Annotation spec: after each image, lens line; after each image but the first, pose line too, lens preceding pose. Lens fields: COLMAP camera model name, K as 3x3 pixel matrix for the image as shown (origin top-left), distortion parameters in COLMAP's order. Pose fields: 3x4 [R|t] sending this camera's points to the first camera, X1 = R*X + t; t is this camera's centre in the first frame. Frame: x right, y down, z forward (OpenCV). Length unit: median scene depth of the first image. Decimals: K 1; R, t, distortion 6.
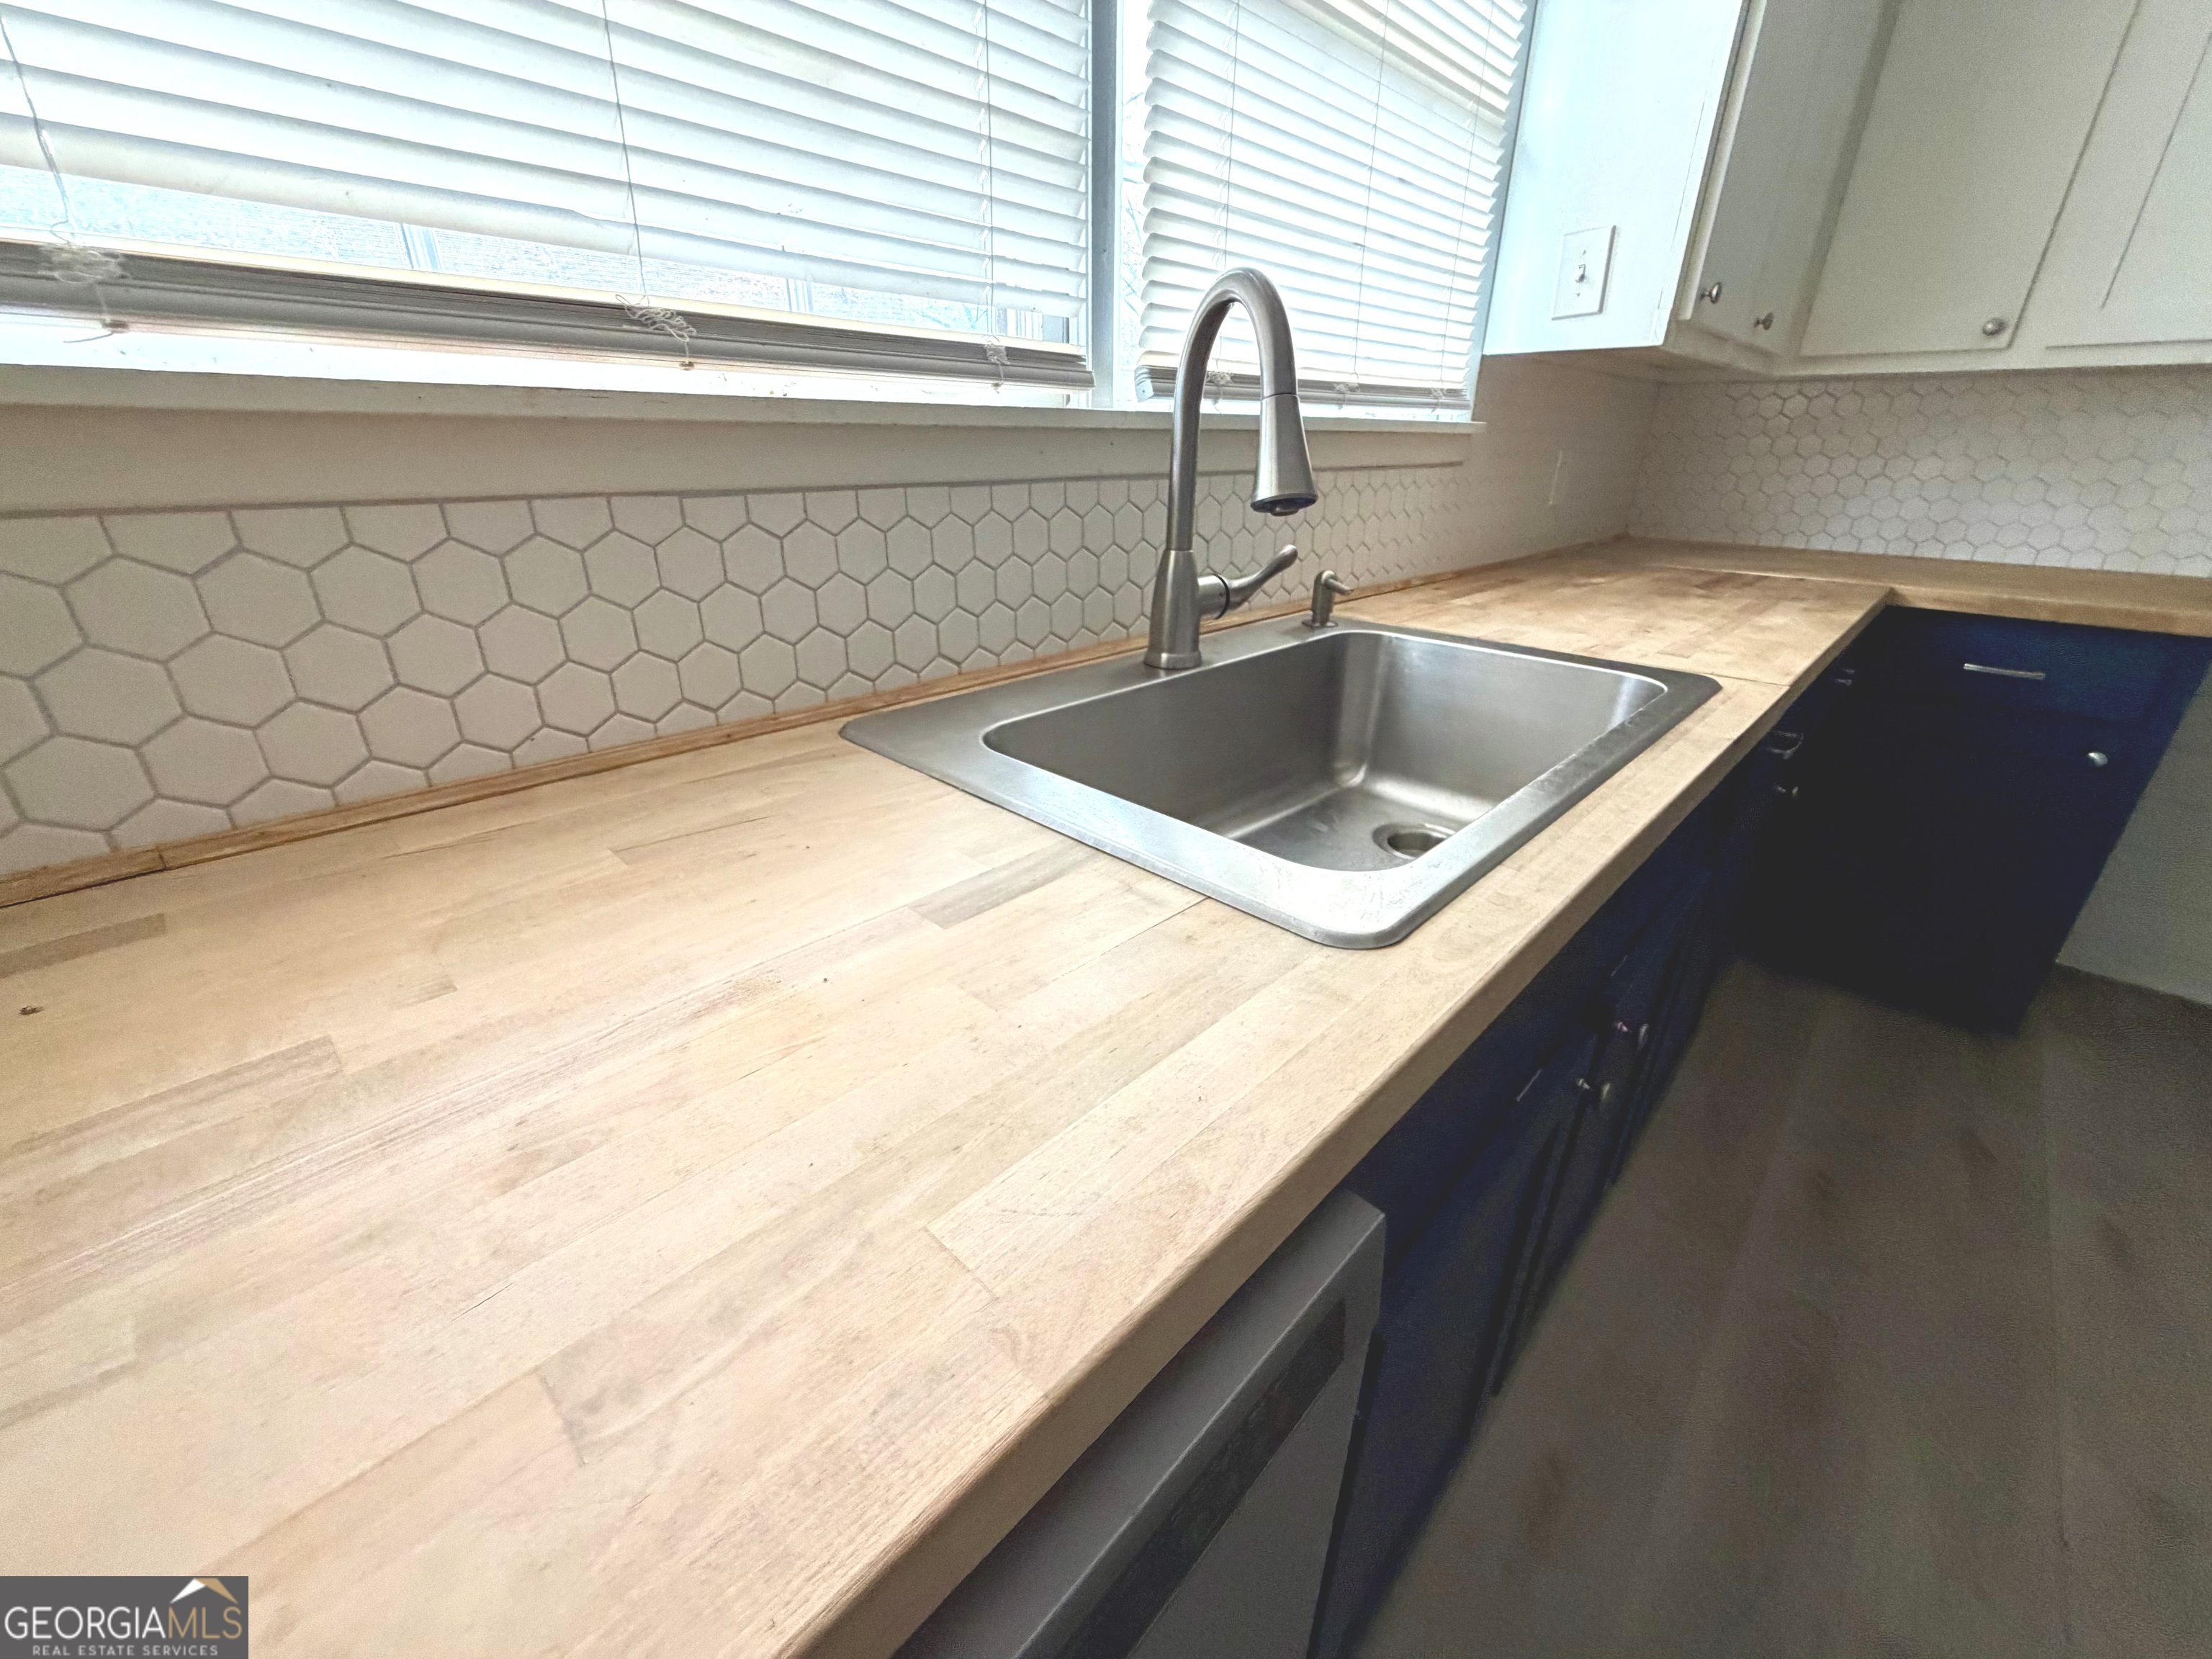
lens RADIAL K [[877.9, 0, 1103.8], [0, 877.9, 831.9], [0, 0, 1]] dist [-0.000182, -0.000116]
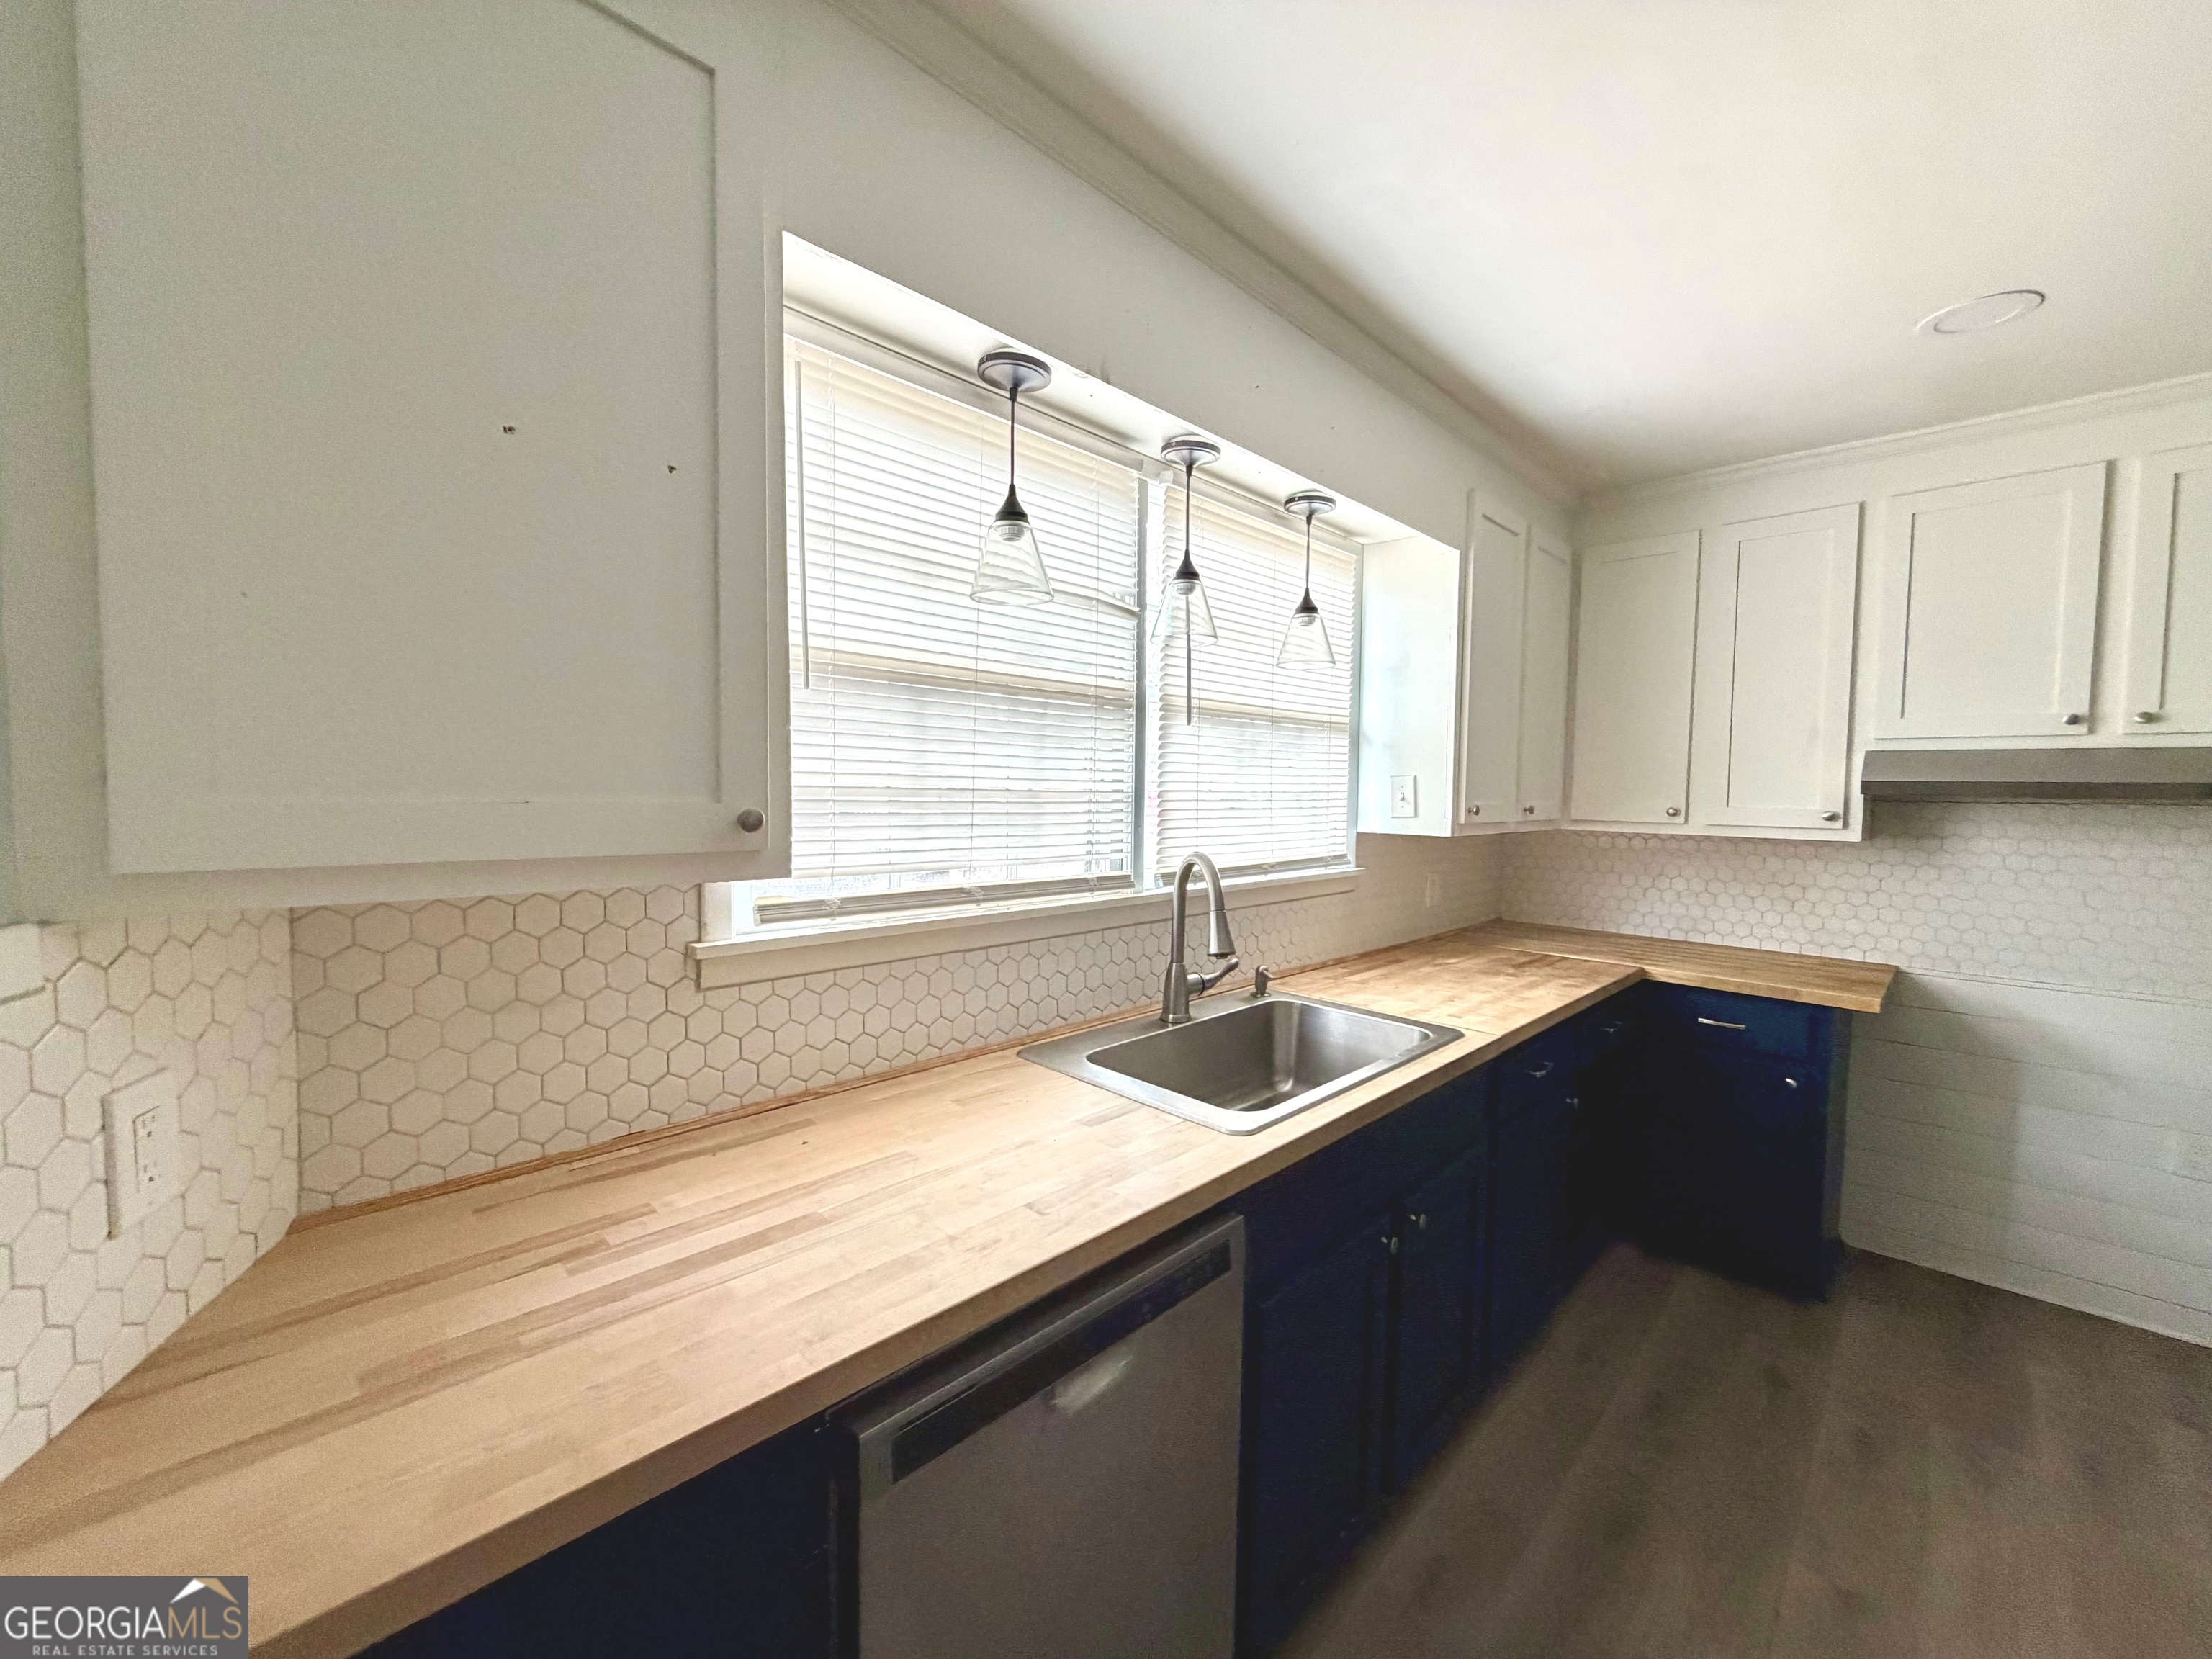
lens RADIAL K [[889.3, 0, 1106.0], [0, 889.3, 829.5], [0, 0, 1]] dist [0.003499, 0.000073]
pose [[0.999906, 0.007561, -0.011407, -0.050379], [-0.011162, 0.932836, -0.360128, 0.113300], [0.007918, 0.360221, 0.932833, -0.902717]]
